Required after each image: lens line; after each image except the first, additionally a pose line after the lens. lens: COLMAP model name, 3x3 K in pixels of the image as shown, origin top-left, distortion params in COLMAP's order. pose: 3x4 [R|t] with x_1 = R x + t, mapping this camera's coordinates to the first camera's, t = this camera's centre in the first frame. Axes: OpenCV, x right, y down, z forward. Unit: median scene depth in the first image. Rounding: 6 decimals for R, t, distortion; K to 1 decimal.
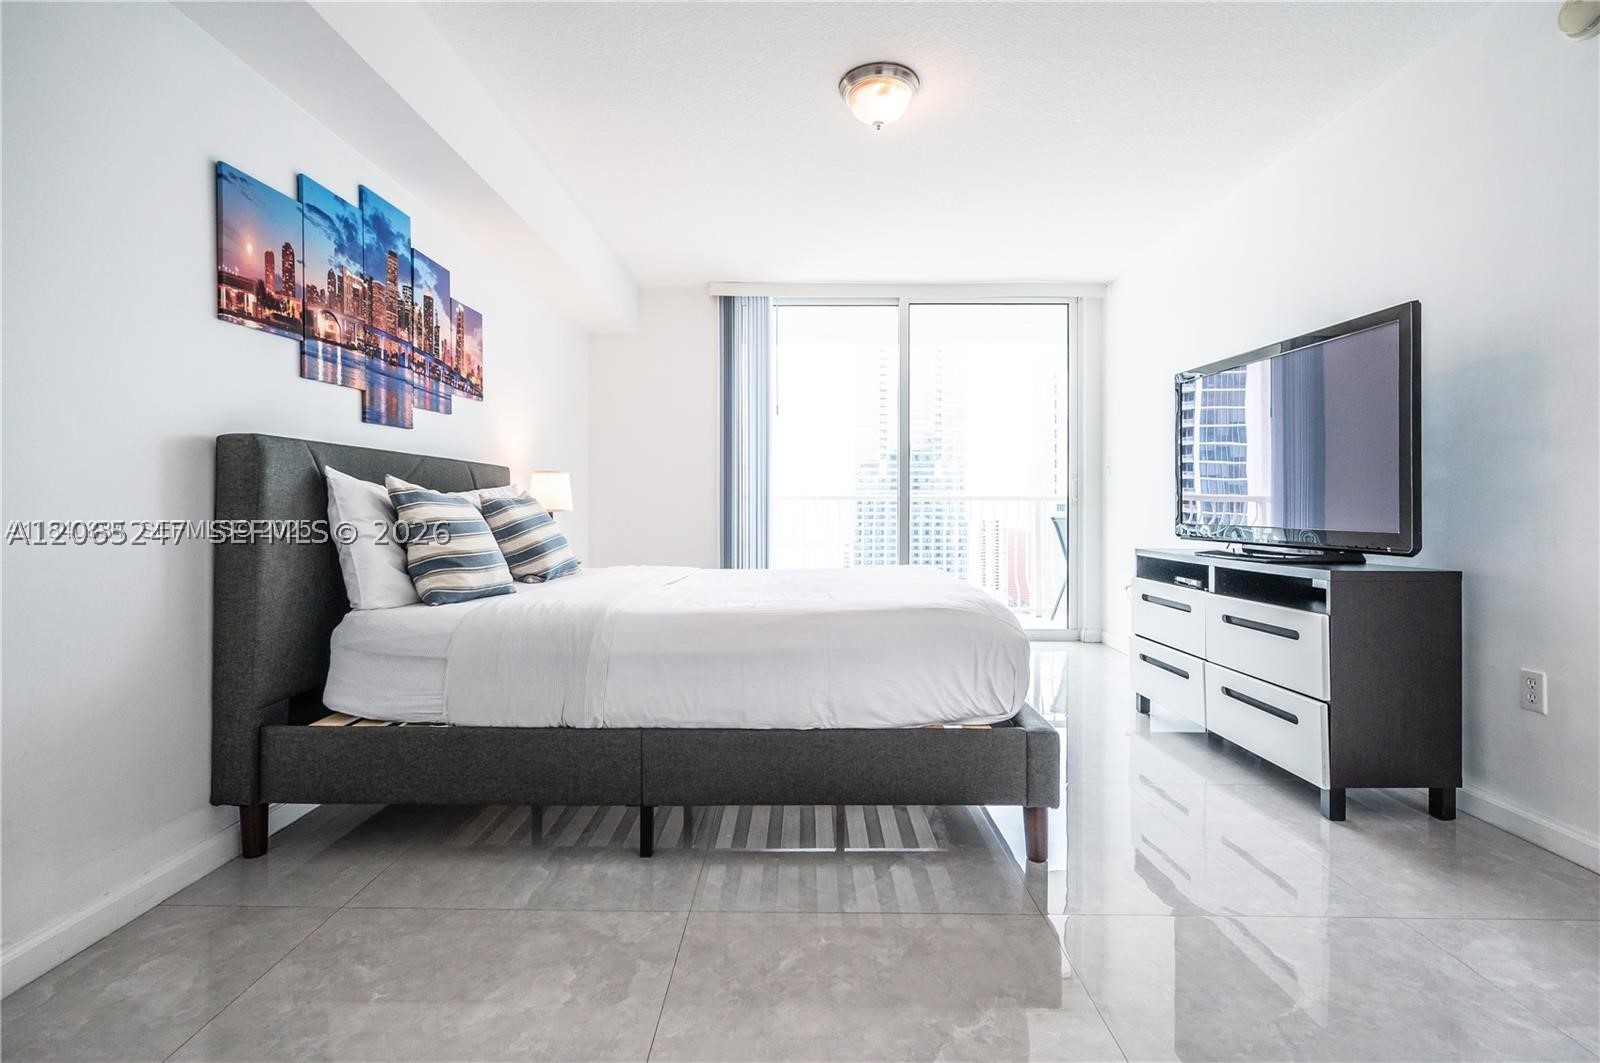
lens RADIAL K [[726.9, 0, 807.0], [0, 726.9, 496.3], [0, 0, 1]] dist [0.000535, -0.000895]
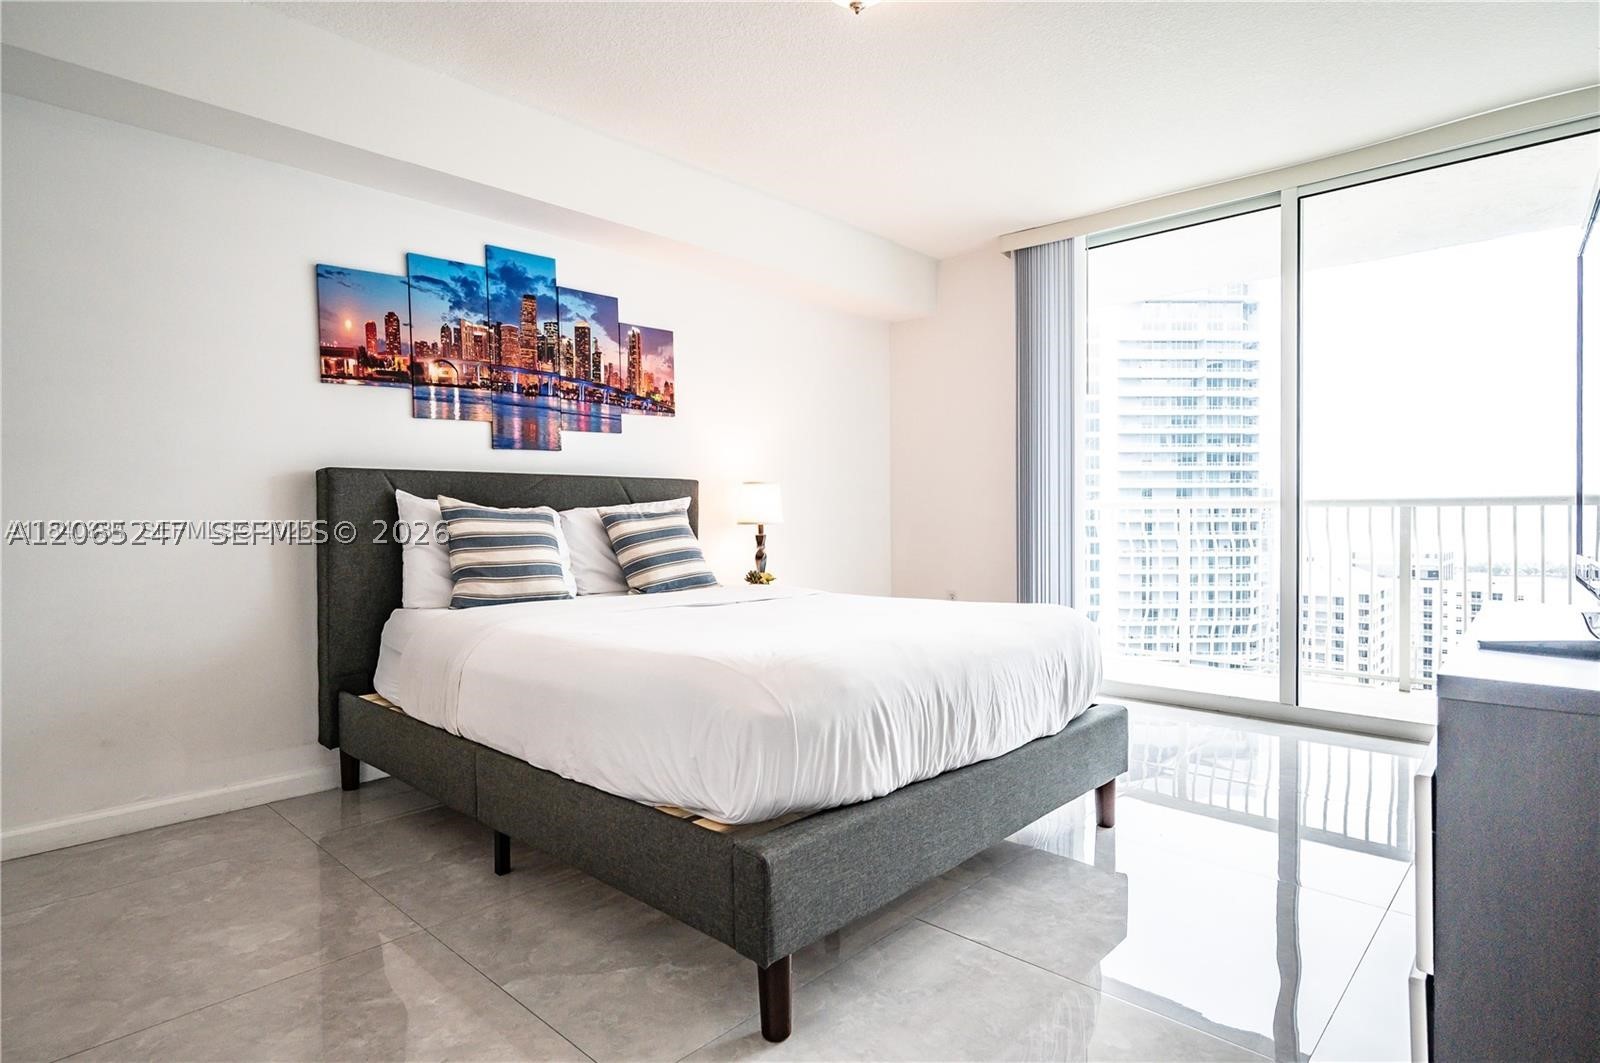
lens RADIAL K [[847.1, 0, 814.3], [0, 847.1, 516.3], [0, 0, 1]] dist [-0.003849, -0.001060]
pose [[0.741240, -0.005005, -0.671222, 0.711367], [0.016068, 0.999818, 0.010288, 0.000254], [0.671048, -0.018411, 0.741185, 0.355218]]
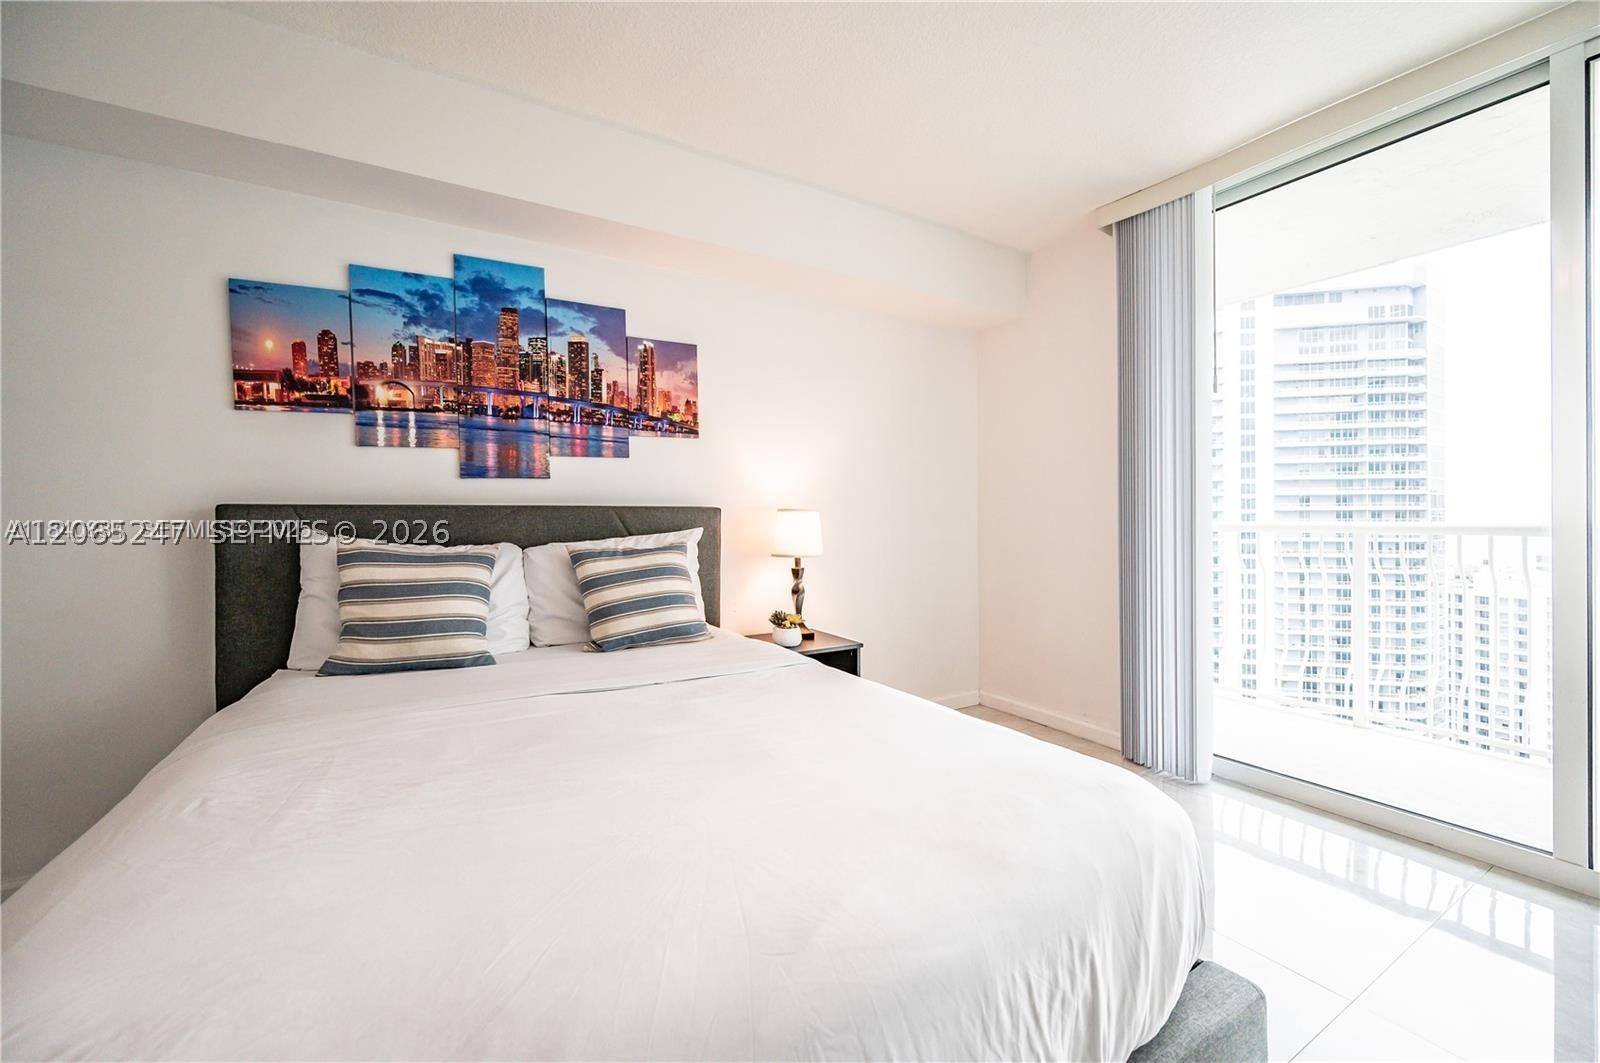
lens RADIAL K [[648.3, 0, 808.3], [0, 648.3, 514.8], [0, 0, 1]] dist [-0.002706, 0.000937]
pose [[0.527570, -0.009262, -0.849461, 0.475804], [0.015576, 0.999878, -0.001229, -0.041613], [0.849369, -0.012583, 0.527649, 0.975148]]
